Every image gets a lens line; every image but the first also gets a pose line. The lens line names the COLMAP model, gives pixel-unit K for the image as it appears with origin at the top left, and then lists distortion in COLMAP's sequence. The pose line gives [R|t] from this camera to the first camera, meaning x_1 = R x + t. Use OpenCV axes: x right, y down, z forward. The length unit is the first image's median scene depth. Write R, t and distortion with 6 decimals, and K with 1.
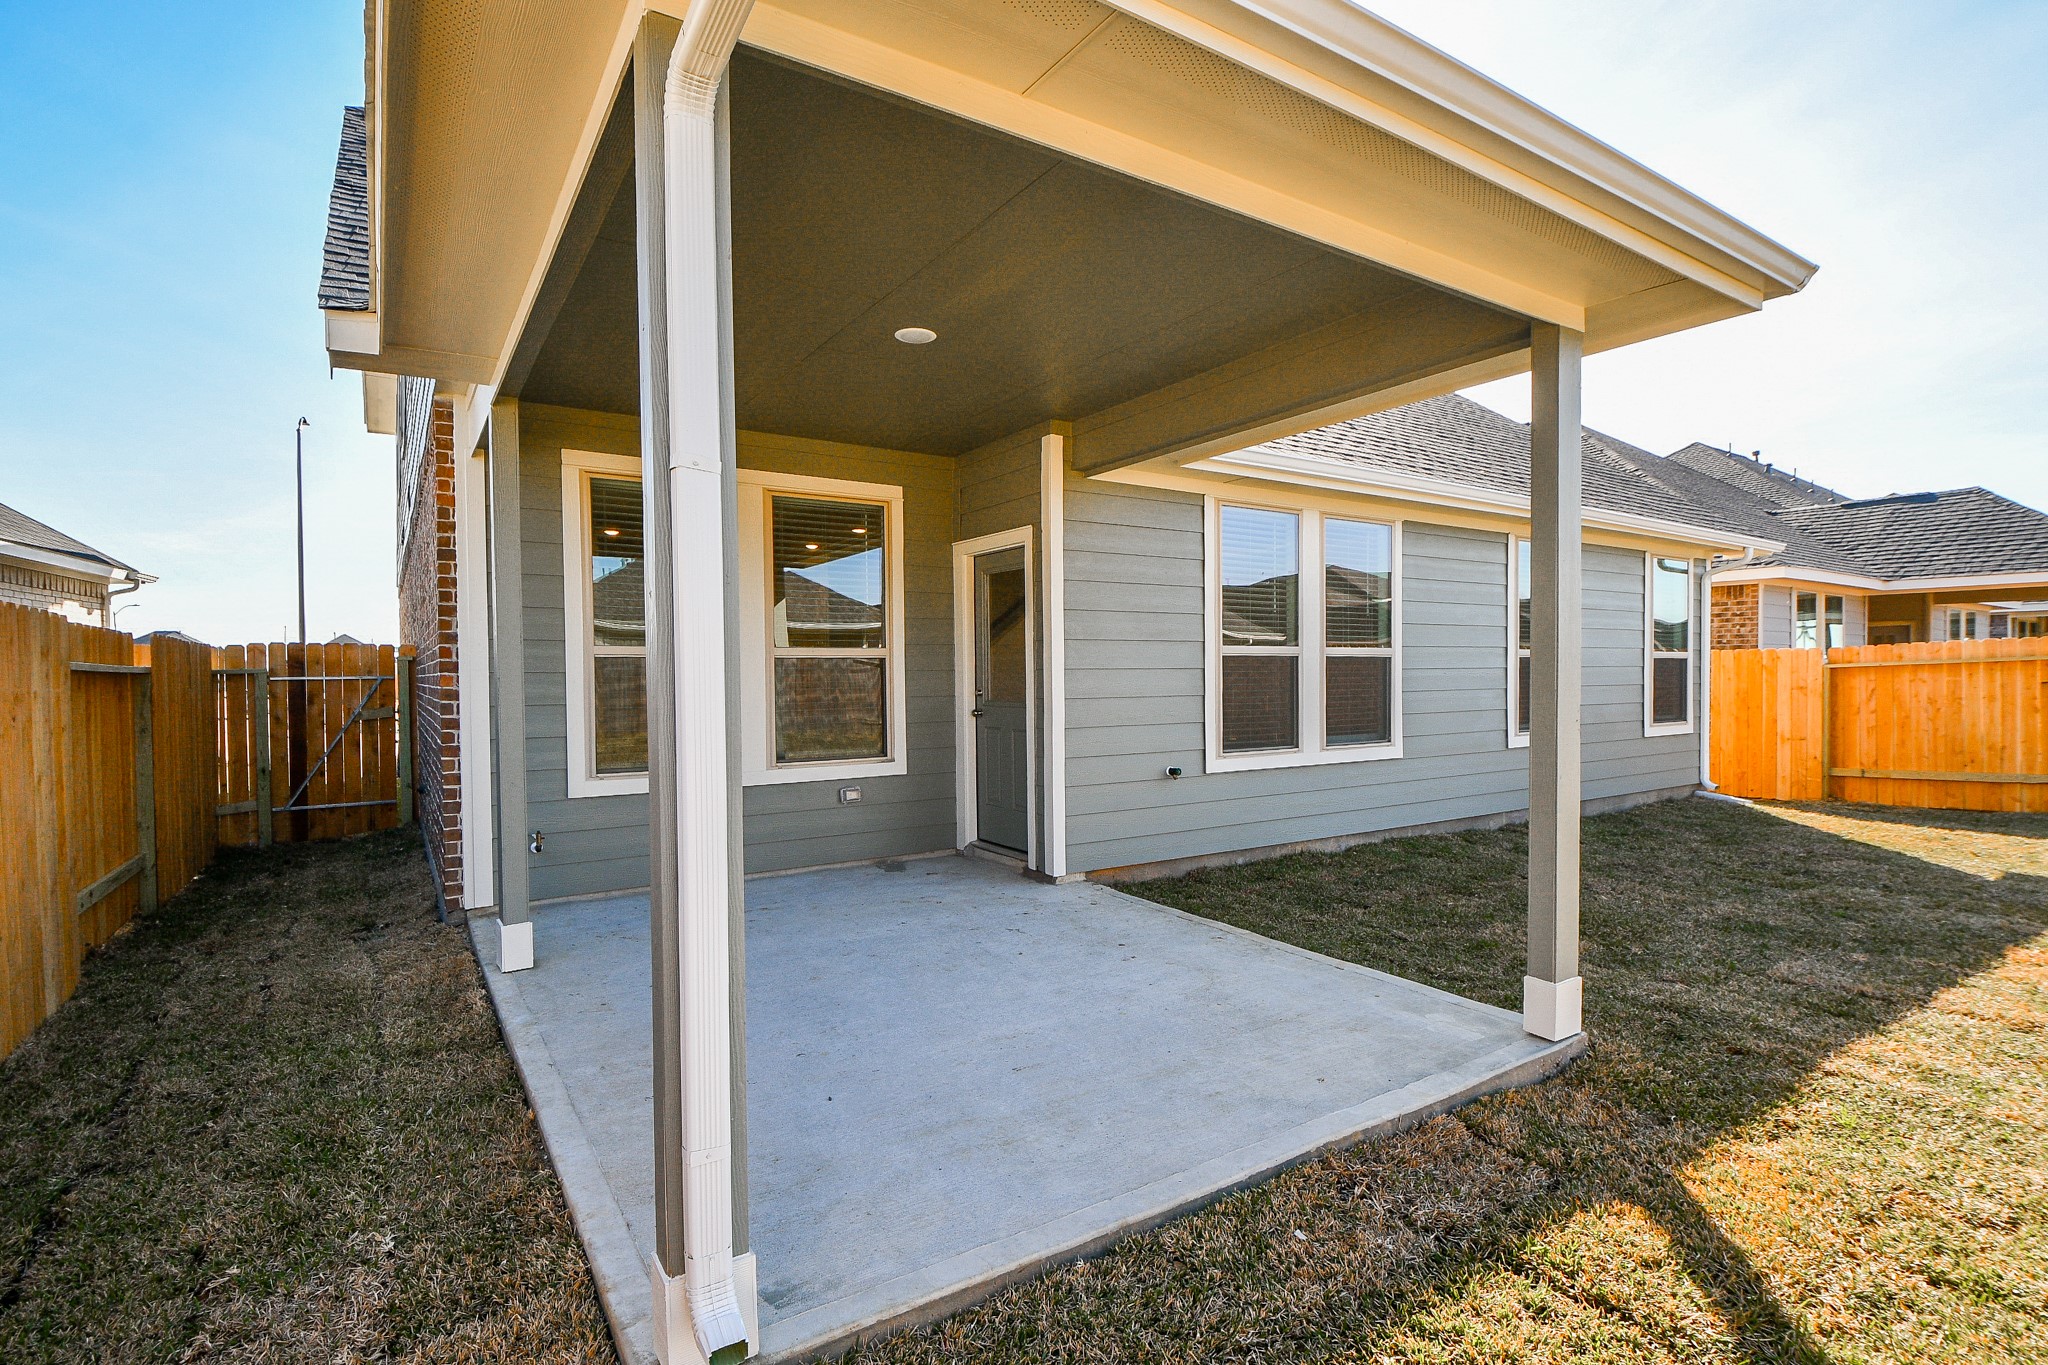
lens RADIAL K [[960.1, 0, 1028.6], [0, 960.1, 691.4], [0, 0, 1]] dist [0.000429, -0.000318]
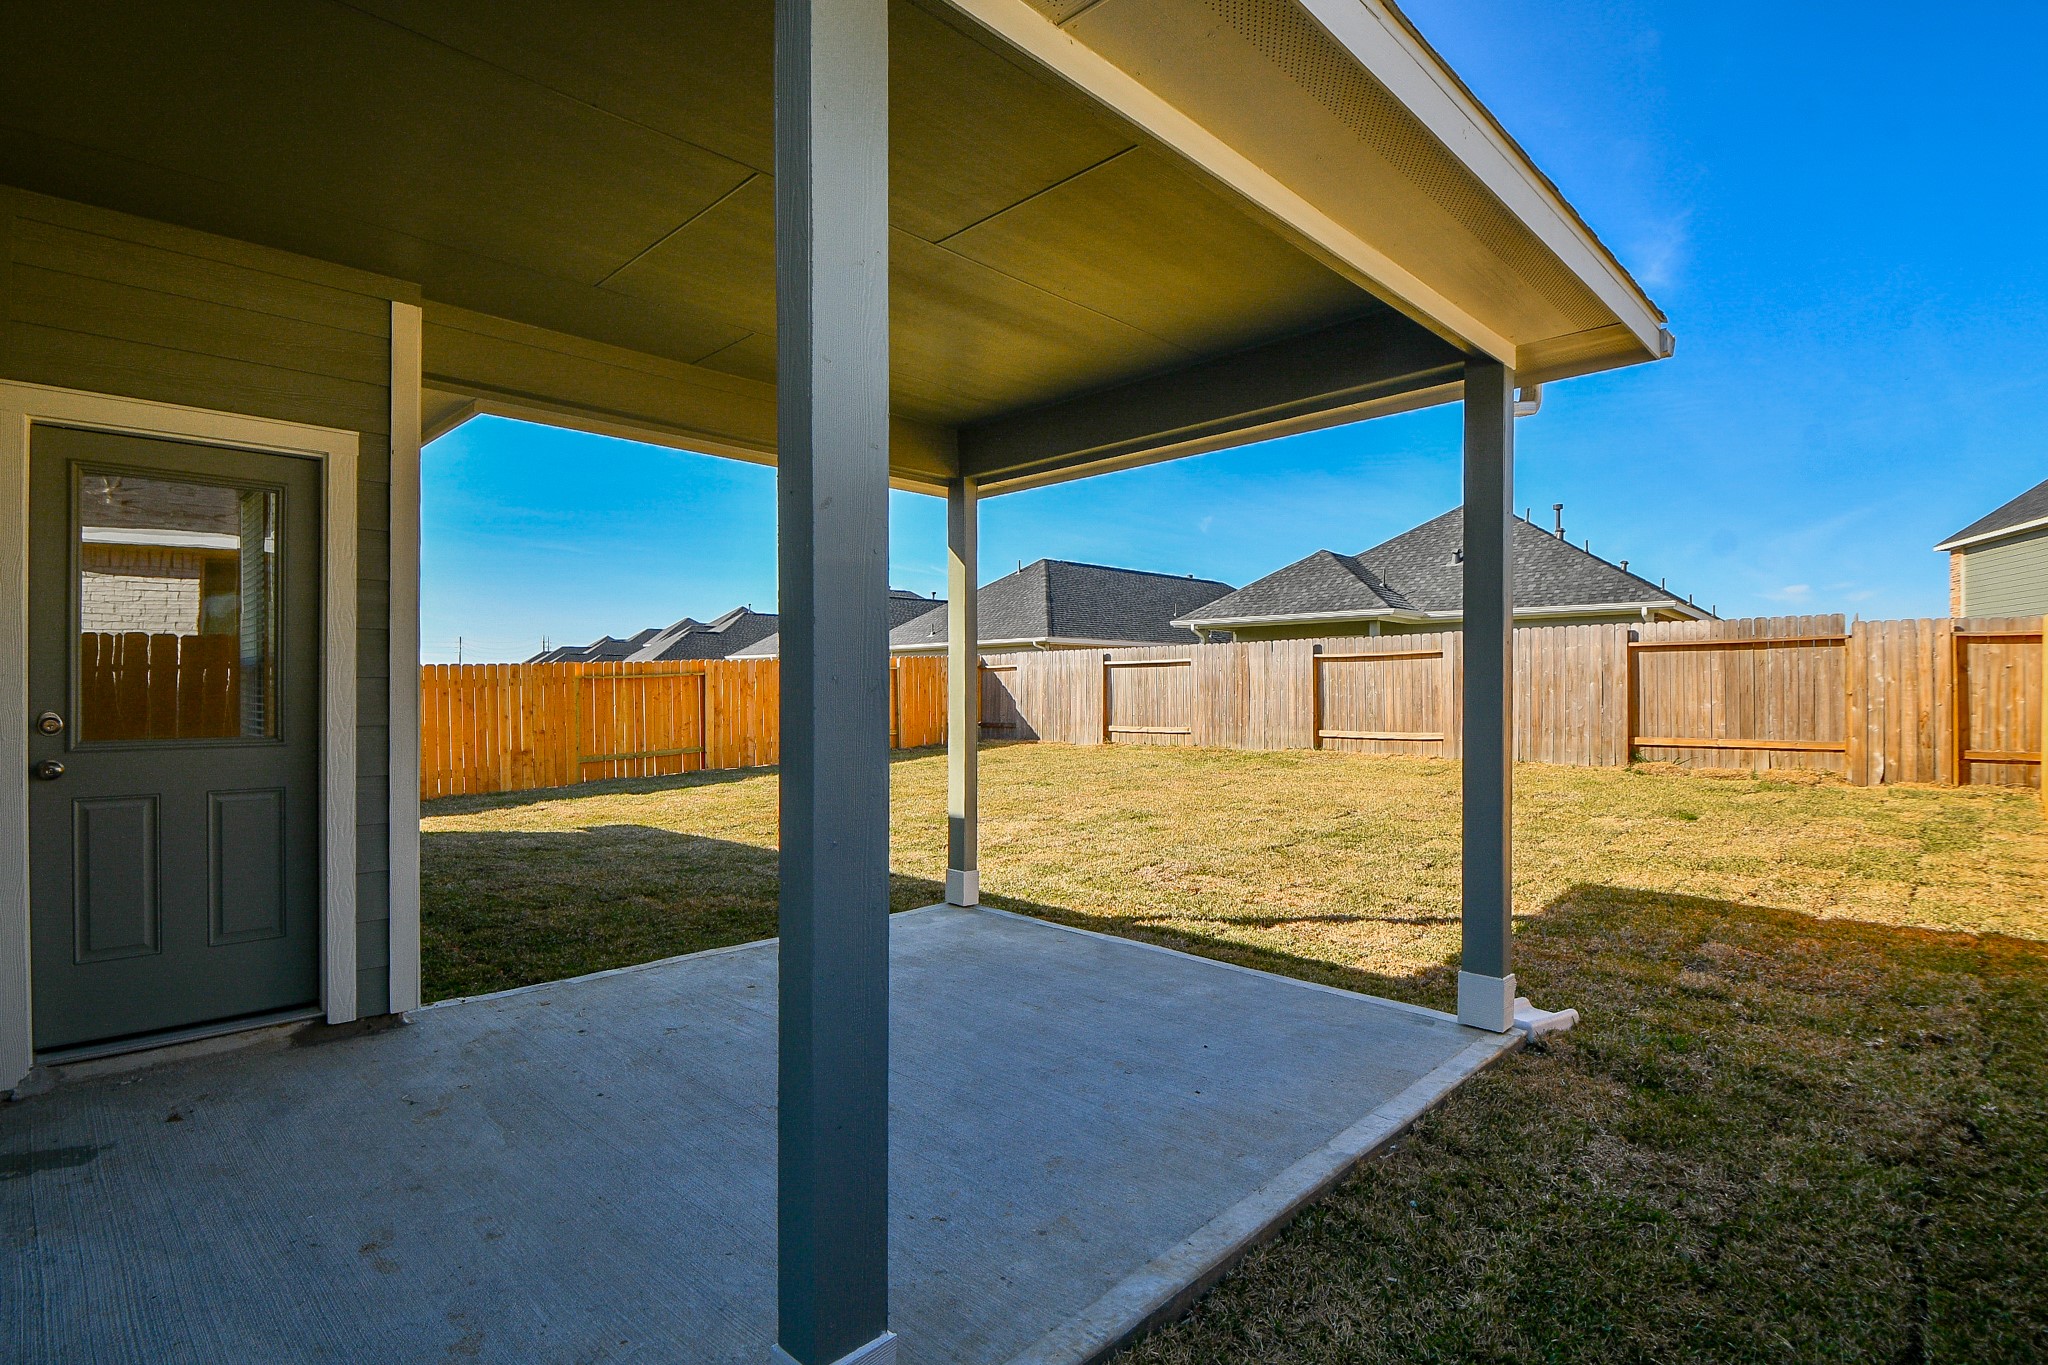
lens RADIAL K [[960.1, 0, 1028.2], [0, 960.1, 682.7], [0, 0, 1]] dist [0.000429, -0.000318]
pose [[-0.201630, 0.005134, 0.979448, -0.752966], [0.013264, 0.999909, -0.002511, -0.015004], [-0.979372, 0.012486, -0.201680, 0.820830]]
